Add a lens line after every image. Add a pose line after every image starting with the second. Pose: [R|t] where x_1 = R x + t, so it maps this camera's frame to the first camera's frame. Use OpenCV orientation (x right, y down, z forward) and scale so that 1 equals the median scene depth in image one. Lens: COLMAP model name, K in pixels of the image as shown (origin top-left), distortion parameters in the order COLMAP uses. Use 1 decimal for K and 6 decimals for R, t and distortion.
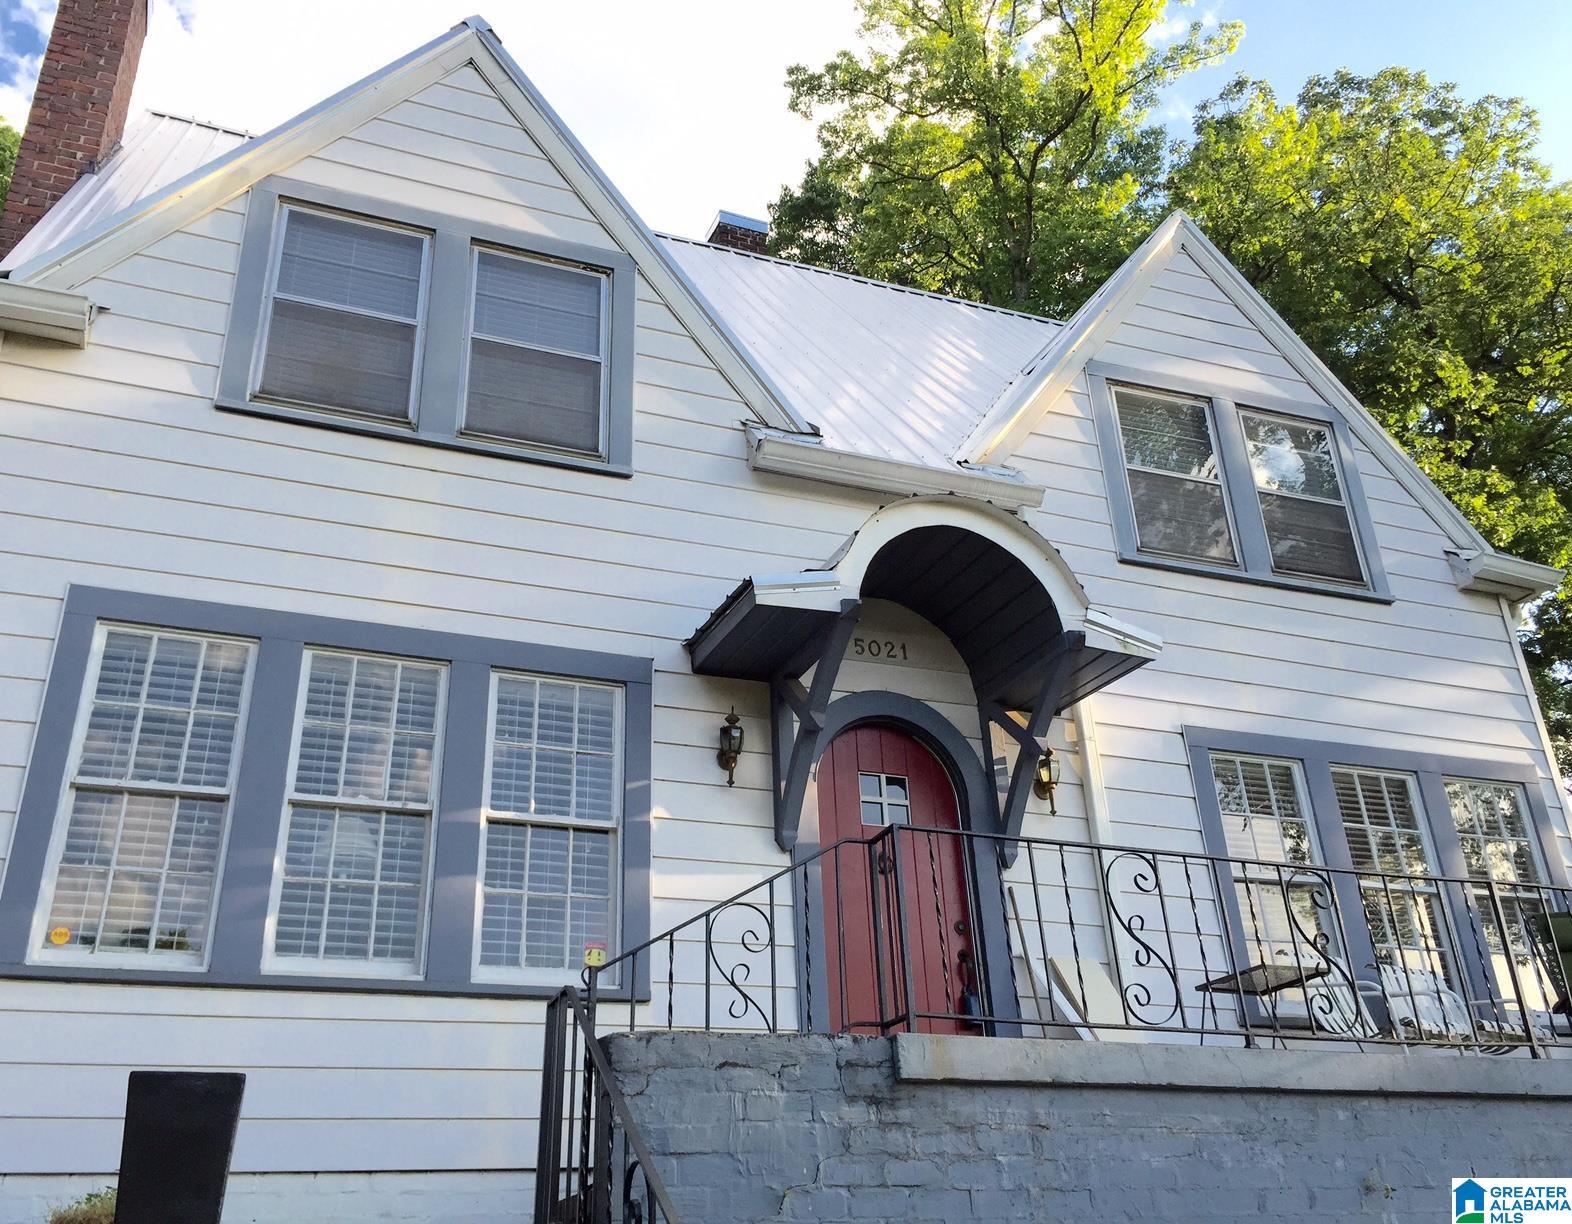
lens RADIAL K [[1393.9, 0, 787.2], [0, 1393.9, 527.3], [0, 0, 1]] dist [0.012389, -0.004343]
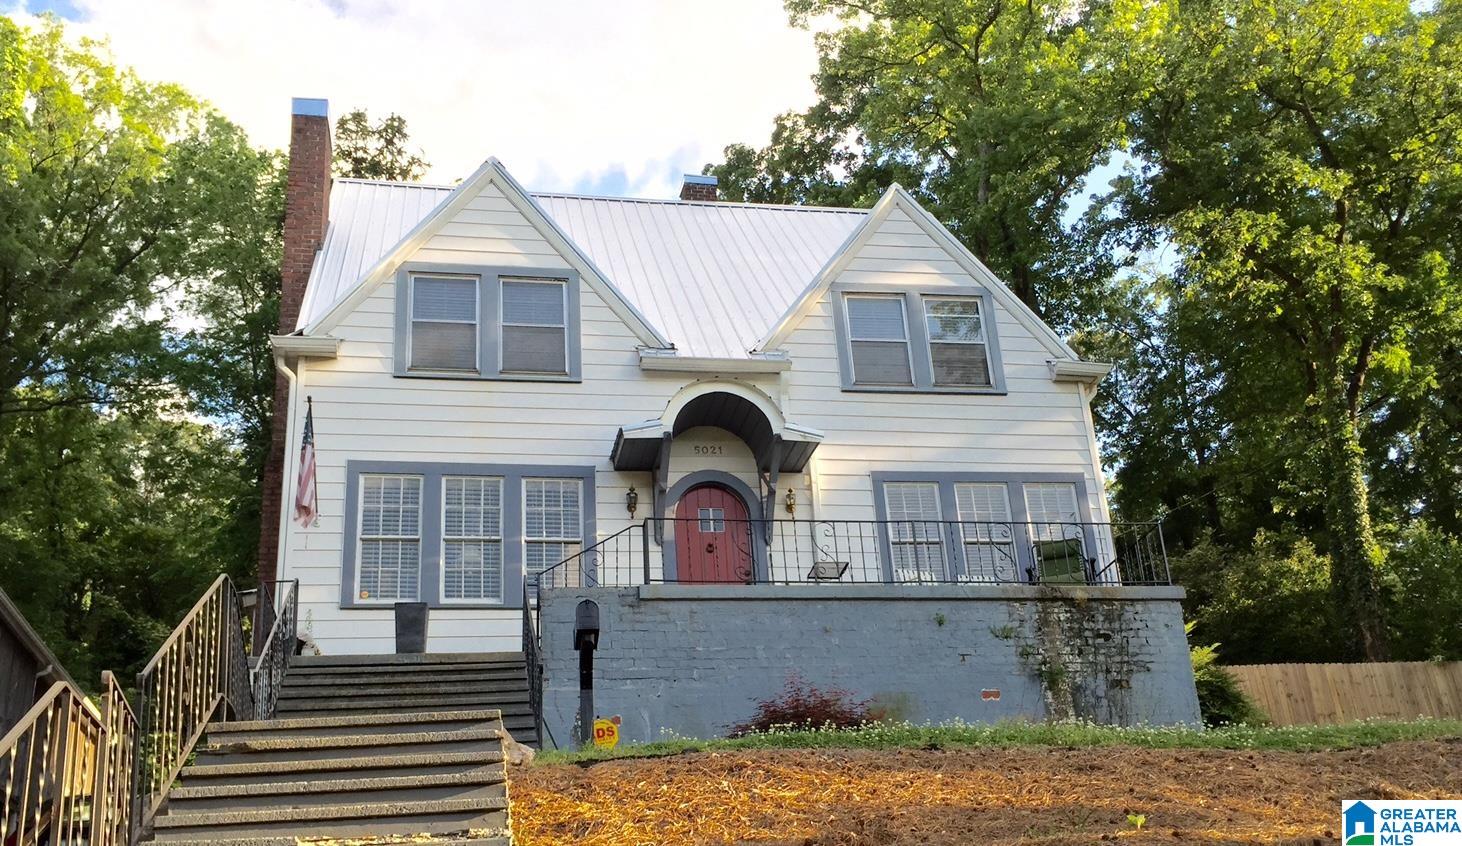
lens RADIAL K [[1211.4, 0, 731.0], [0, 1211.4, 423.0], [0, 0, 1]] dist [-0.060948, 0.003571]
pose [[0.985634, -0.107351, -0.130391, 0.364811], [0.115852, 0.991486, 0.059442, -0.060488], [0.122900, -0.073694, 0.989679, -0.845516]]
